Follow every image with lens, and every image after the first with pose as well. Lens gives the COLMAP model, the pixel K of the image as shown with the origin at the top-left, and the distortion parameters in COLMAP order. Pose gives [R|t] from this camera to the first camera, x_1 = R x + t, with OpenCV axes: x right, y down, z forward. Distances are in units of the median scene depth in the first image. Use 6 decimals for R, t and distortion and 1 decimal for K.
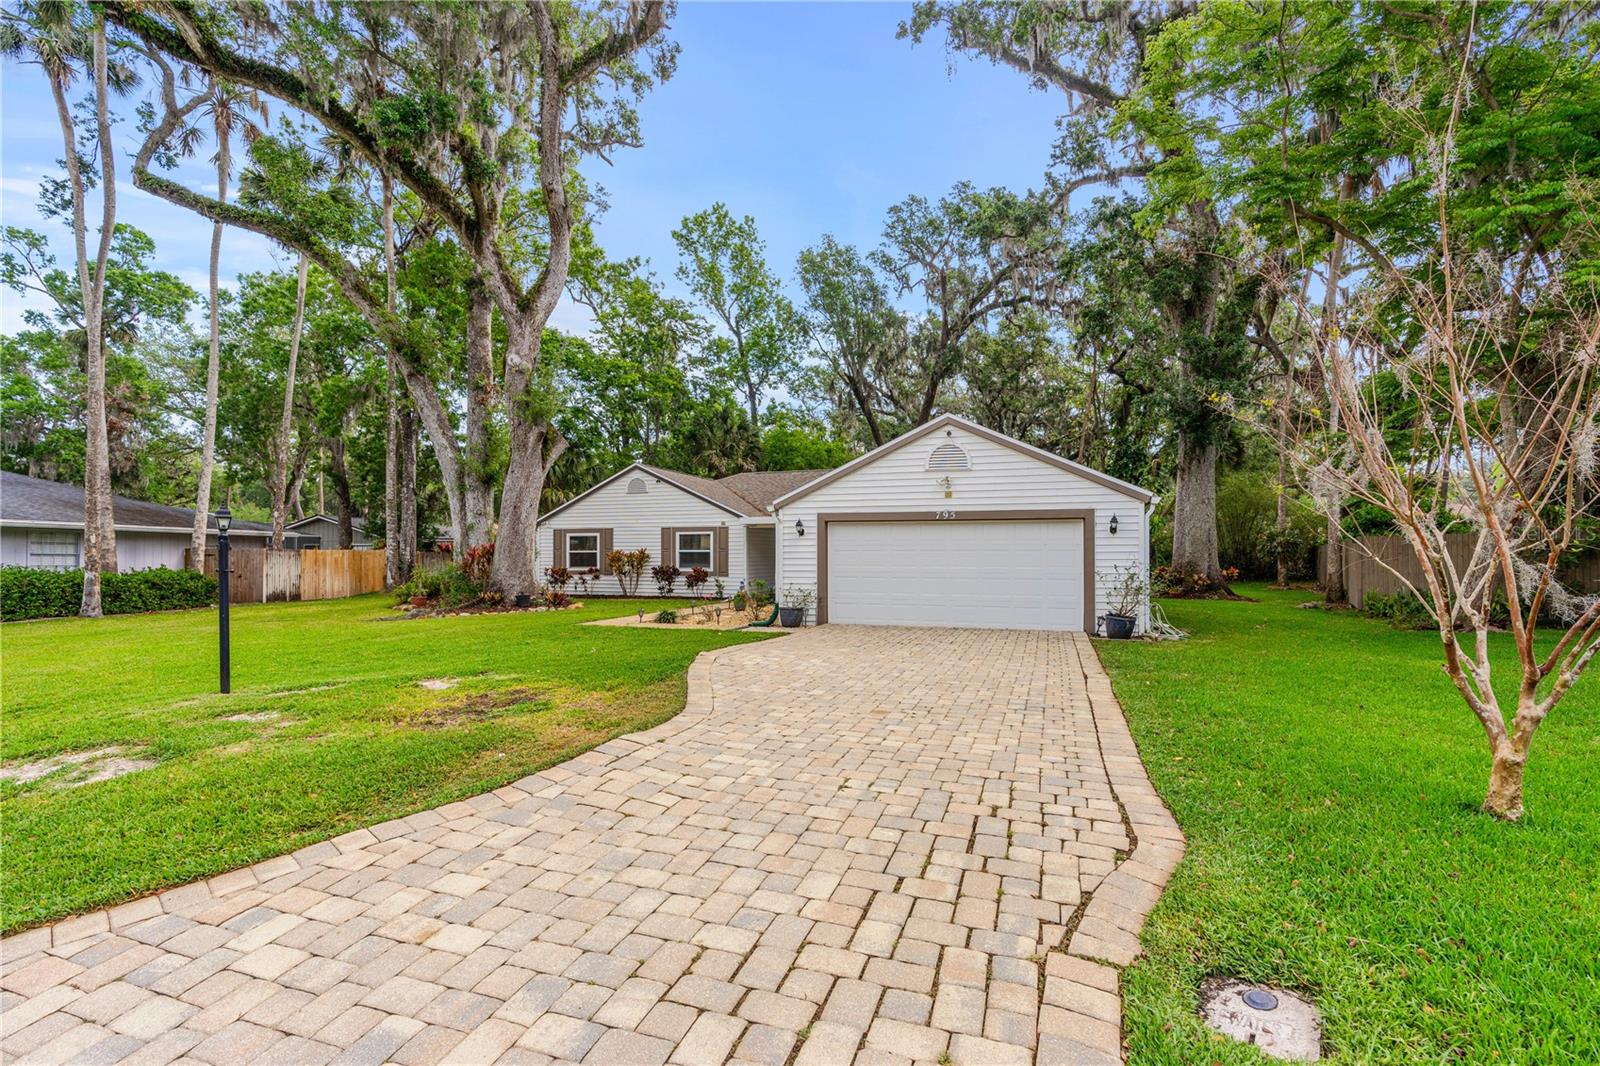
lens RADIAL K [[734.2, 0, 797.0], [0, 734.2, 526.1], [0, 0, 1]] dist [-0.015161, 0.008382]
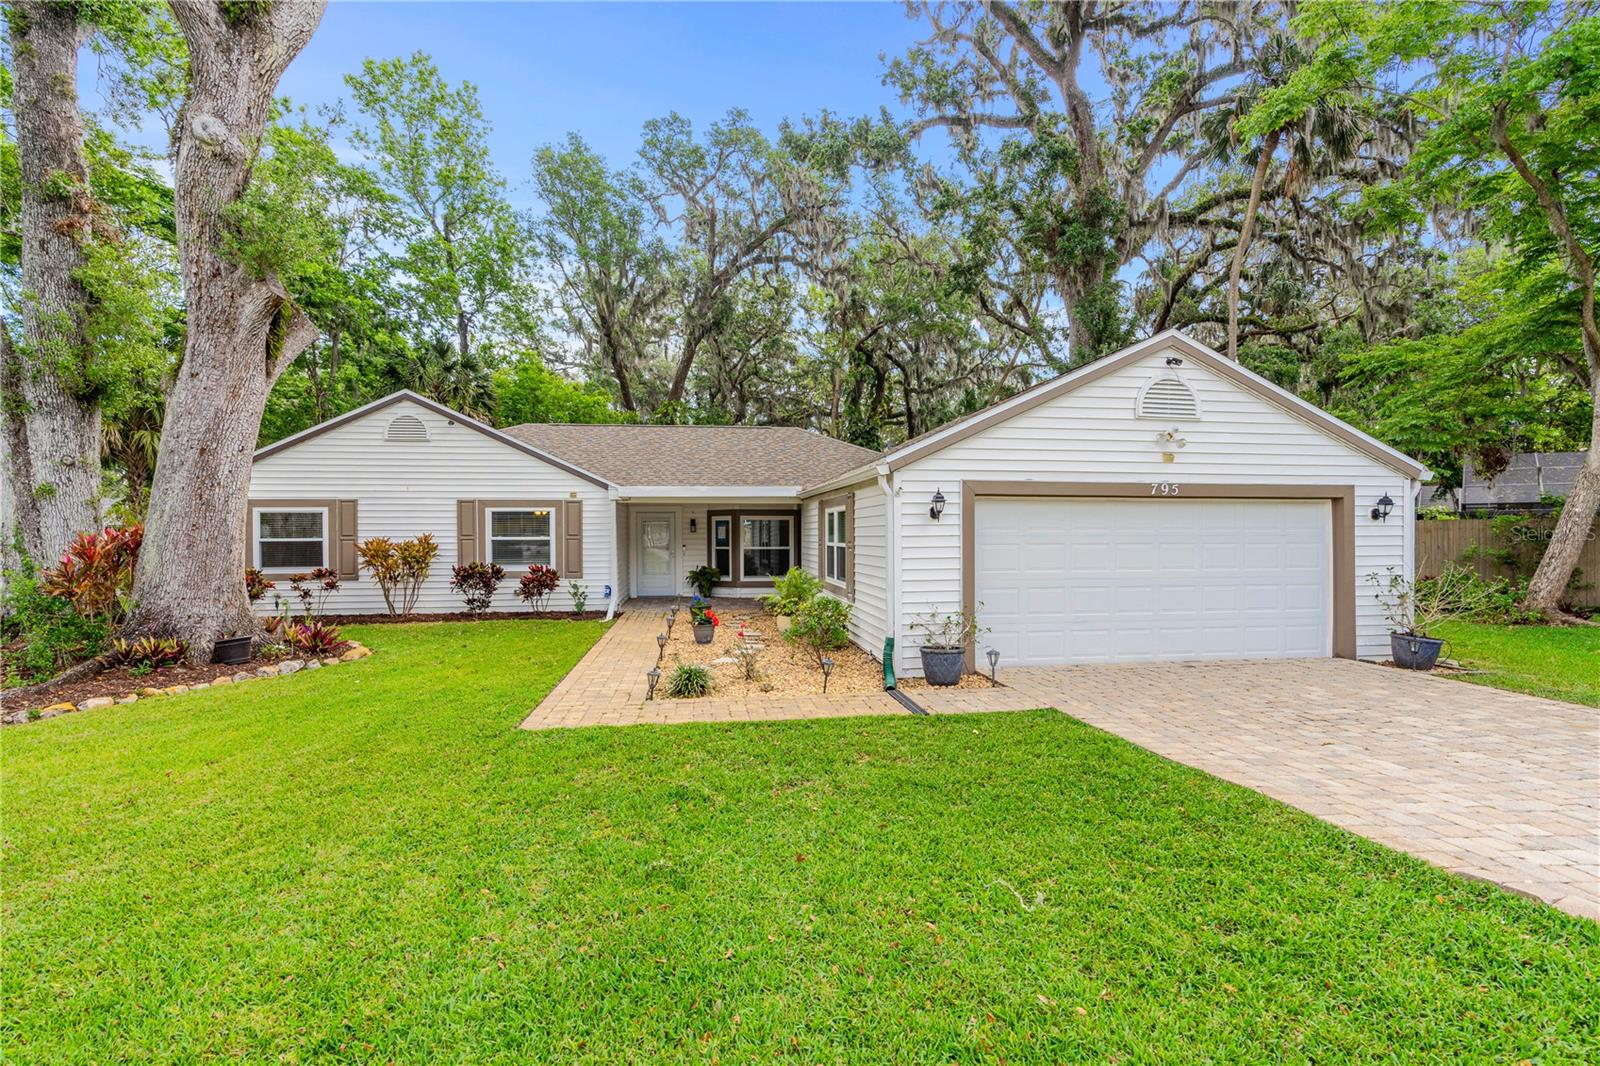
lens RADIAL K [[734.2, 0, 797.0], [0, 734.2, 526.1], [0, 0, 1]] dist [-0.015161, 0.008382]
pose [[0.885623, 0.000733, 0.464404, -0.218571], [-0.015466, 0.999491, 0.027916, 0.002542], [-0.464147, -0.031906, 0.885184, 0.335983]]
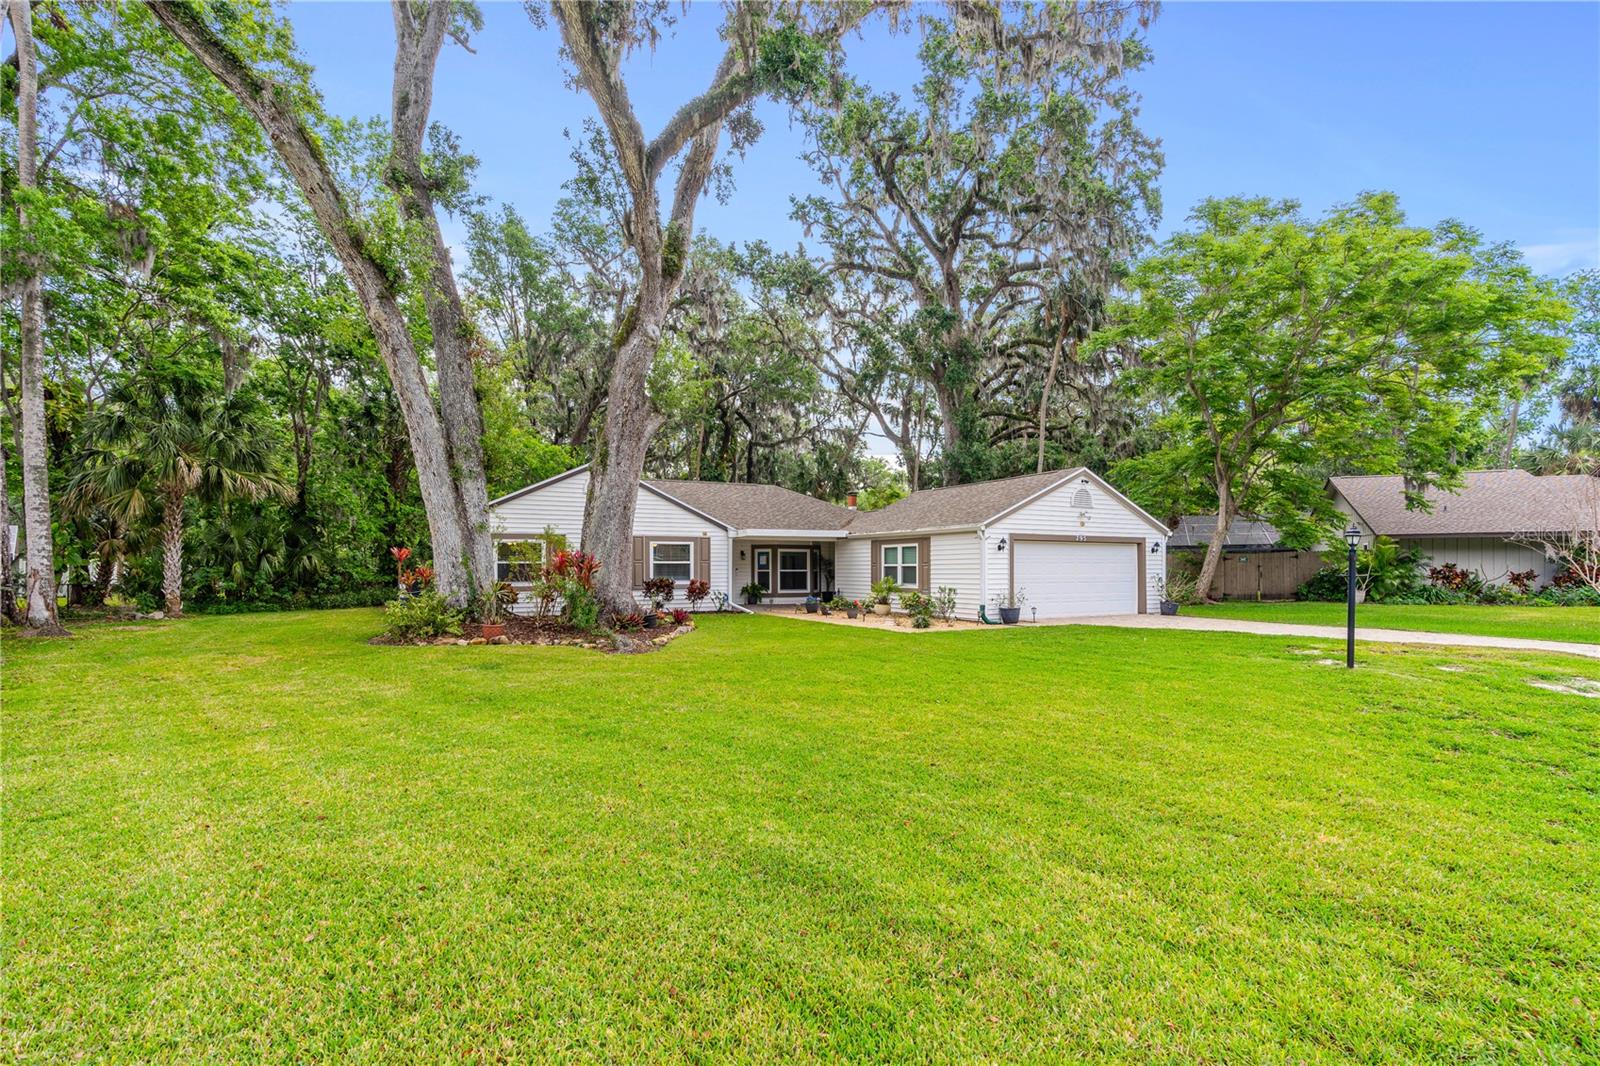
lens RADIAL K [[738.9, 0, 801.7], [0, 738.9, 550.7], [0, 0, 1]] dist [-0.010724, 0.000073]
pose [[0.679444, 0.015526, 0.733563, -0.705558], [-0.027742, 0.999605, 0.004538, 0.010387], [-0.733202, -0.023434, 0.679607, 0.242882]]
